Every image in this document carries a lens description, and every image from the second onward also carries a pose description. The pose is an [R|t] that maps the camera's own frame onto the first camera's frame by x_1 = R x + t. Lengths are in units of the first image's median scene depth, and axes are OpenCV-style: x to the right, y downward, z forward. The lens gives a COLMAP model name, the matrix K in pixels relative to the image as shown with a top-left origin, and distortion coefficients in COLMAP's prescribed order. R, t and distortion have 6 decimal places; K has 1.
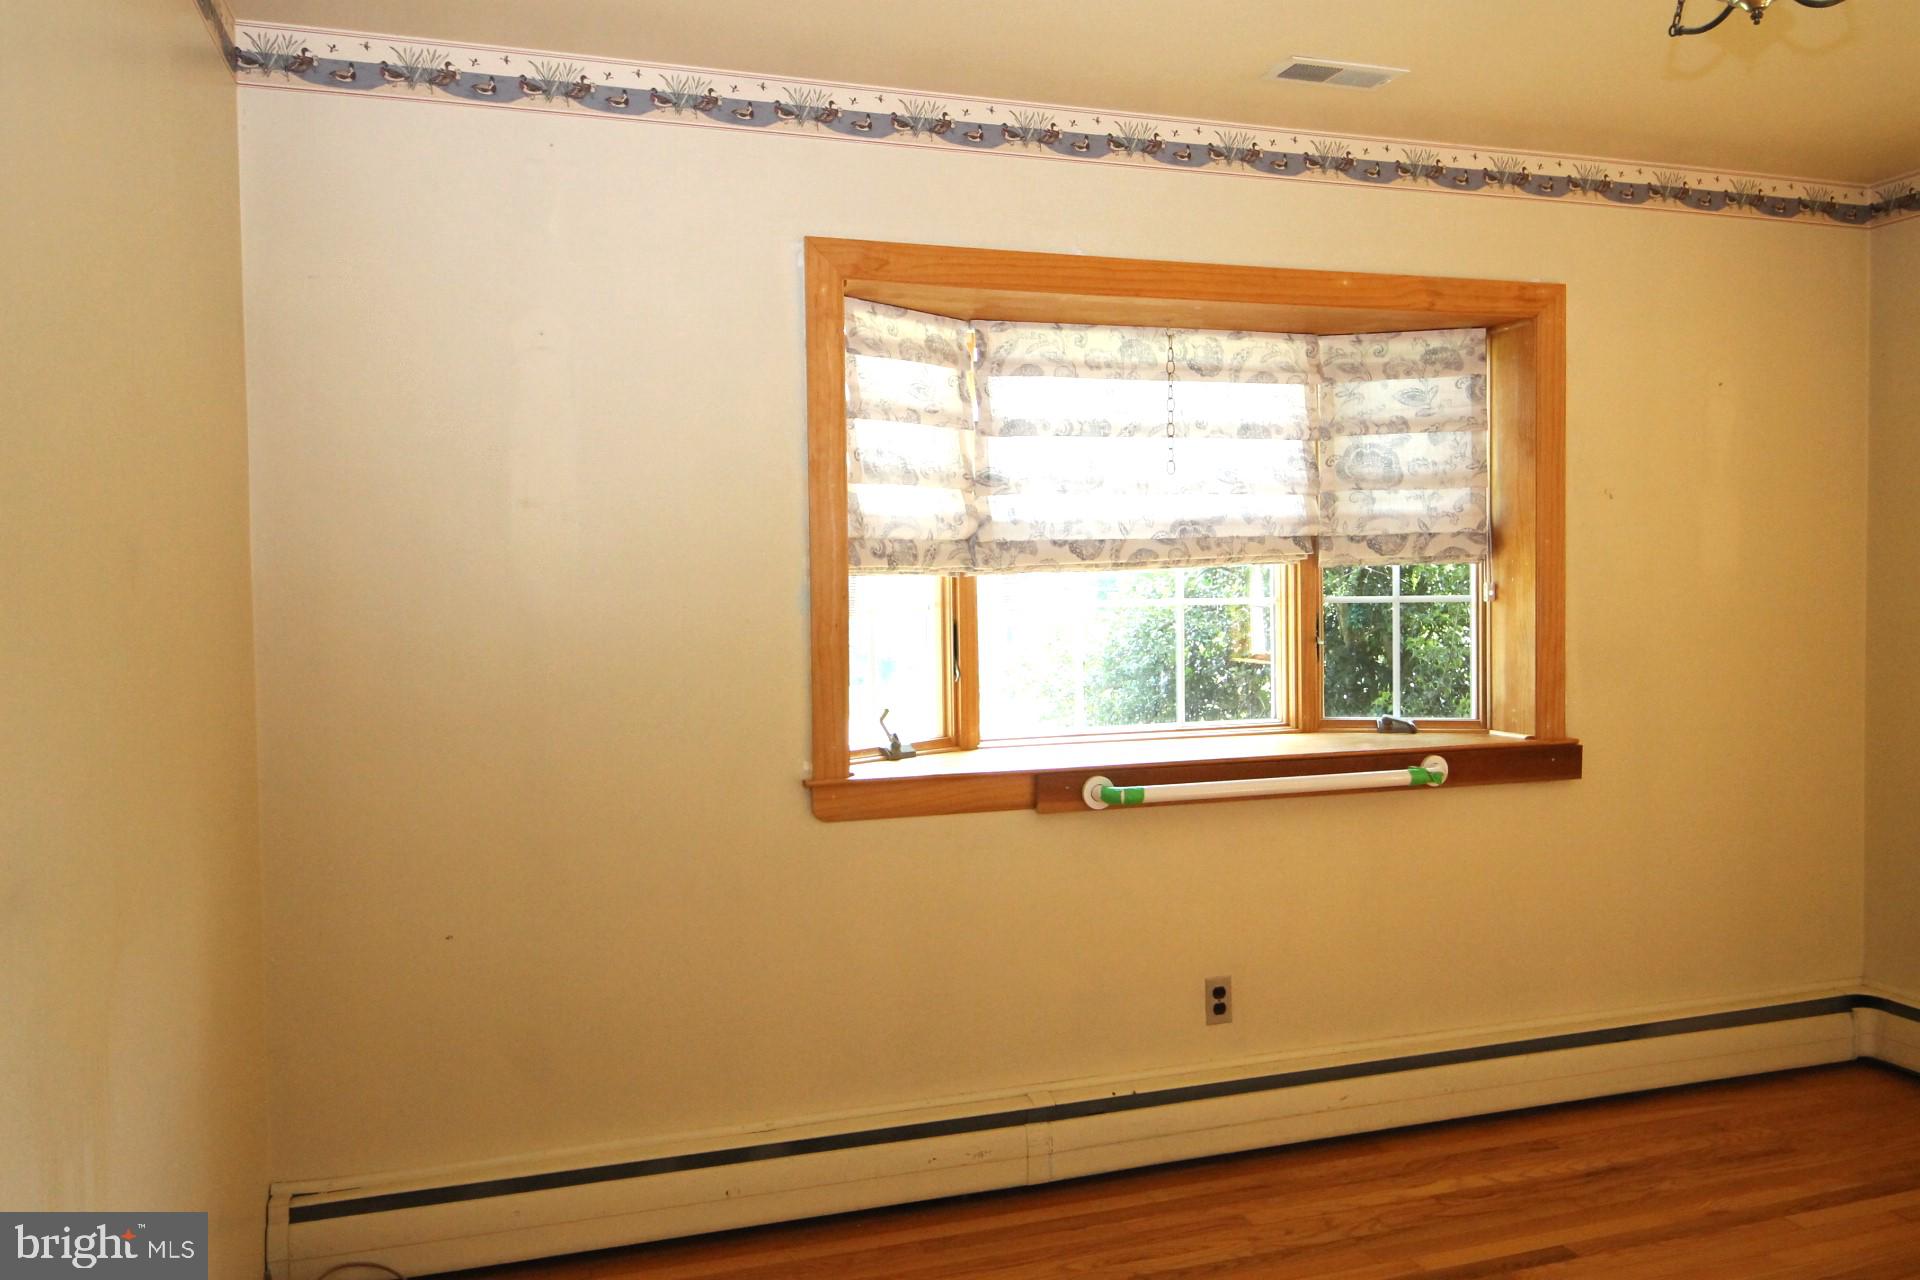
lens RADIAL K [[1415.2, 0, 953.3], [0, 1415.2, 633.1], [0, 0, 1]] dist [0.056791, -0.068369]
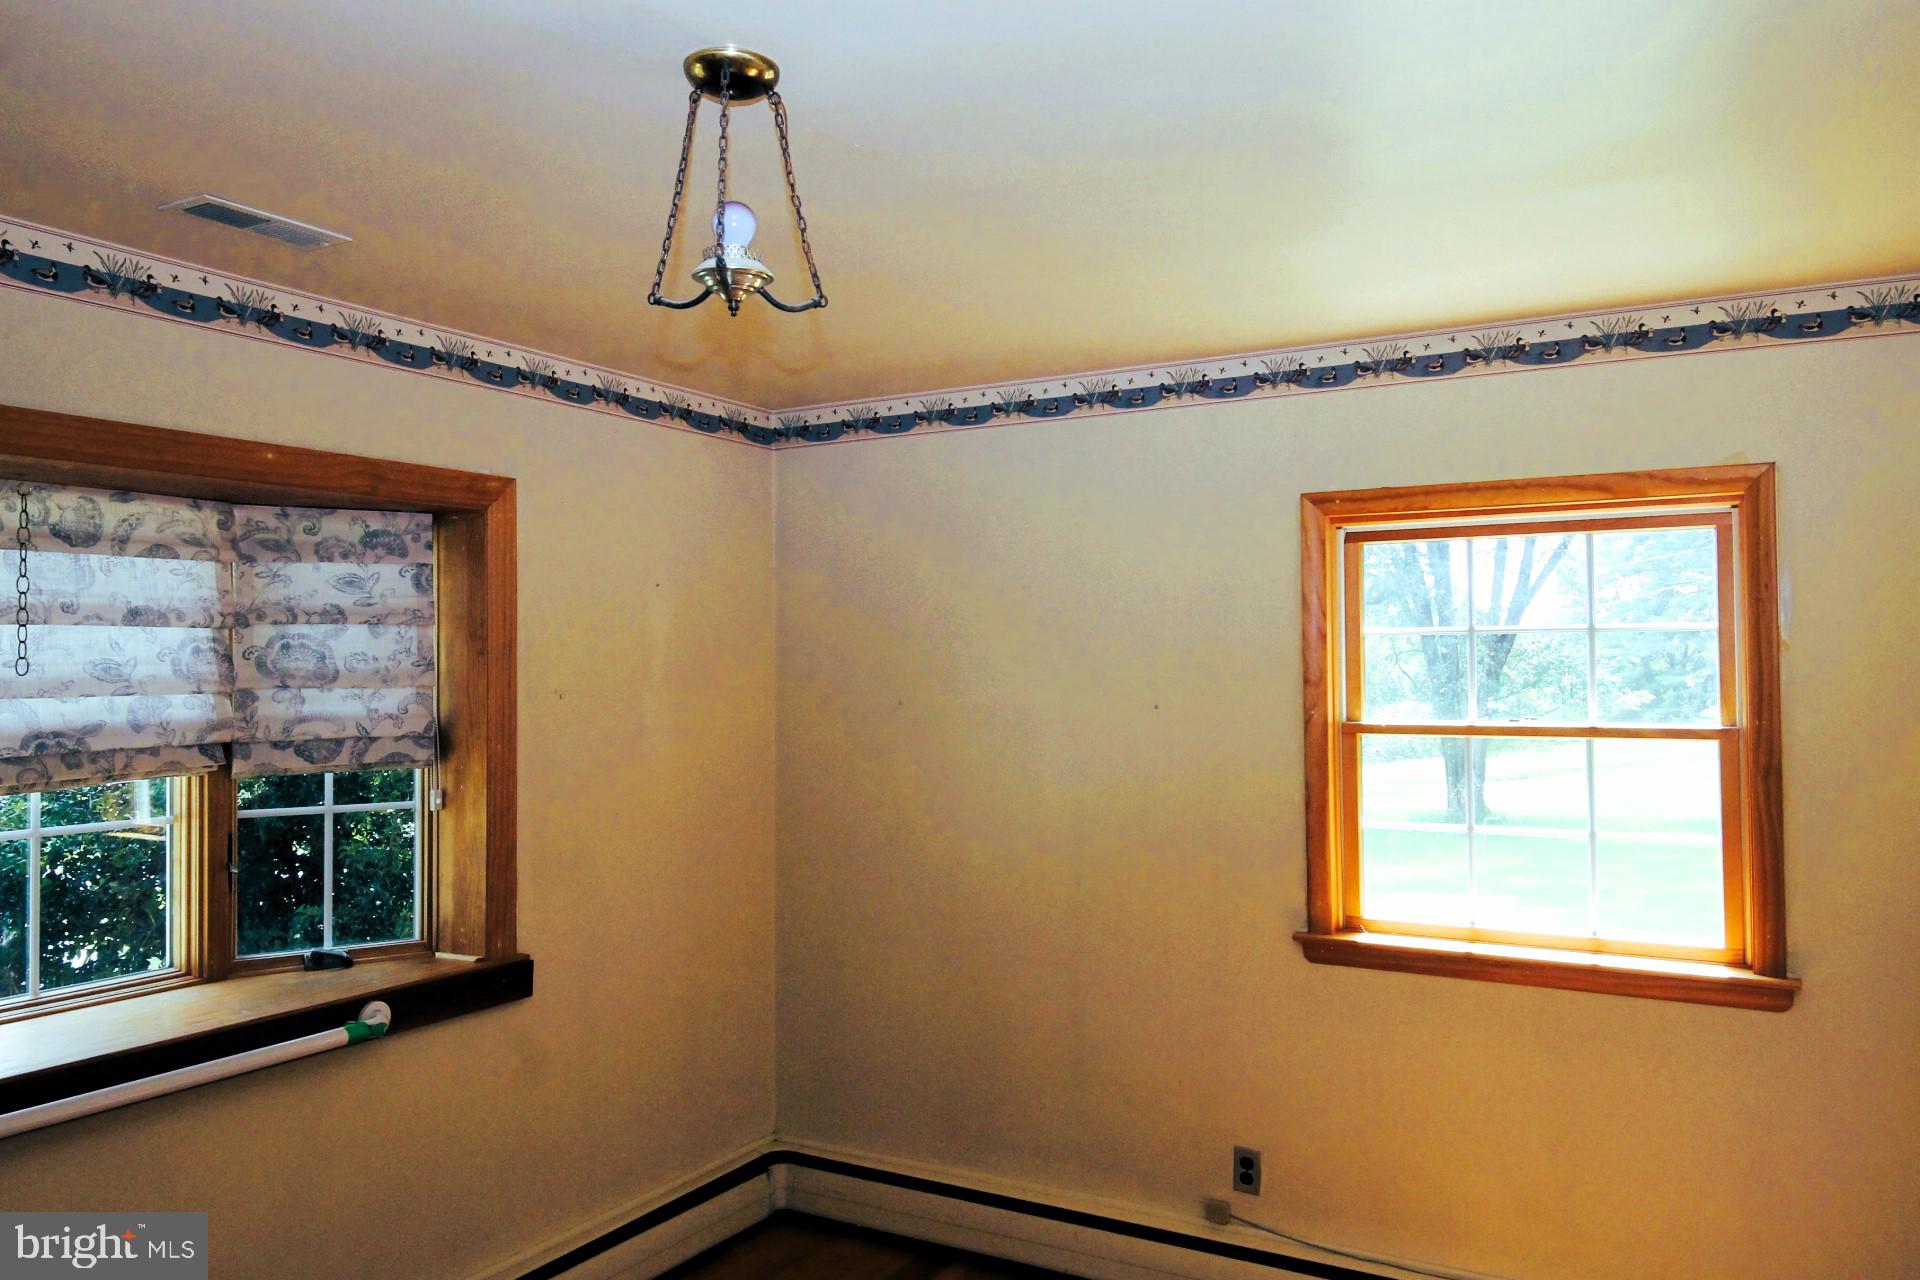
lens RADIAL K [[1415.2, 0, 953.3], [0, 1415.2, 633.1], [0, 0, 1]] dist [0.056791, -0.068369]
pose [[0.748664, 0.022542, 0.662567, 0.017980], [0.020672, 0.998142, -0.057317, -0.076483], [-0.662628, 0.056608, 0.746807, 0.095451]]
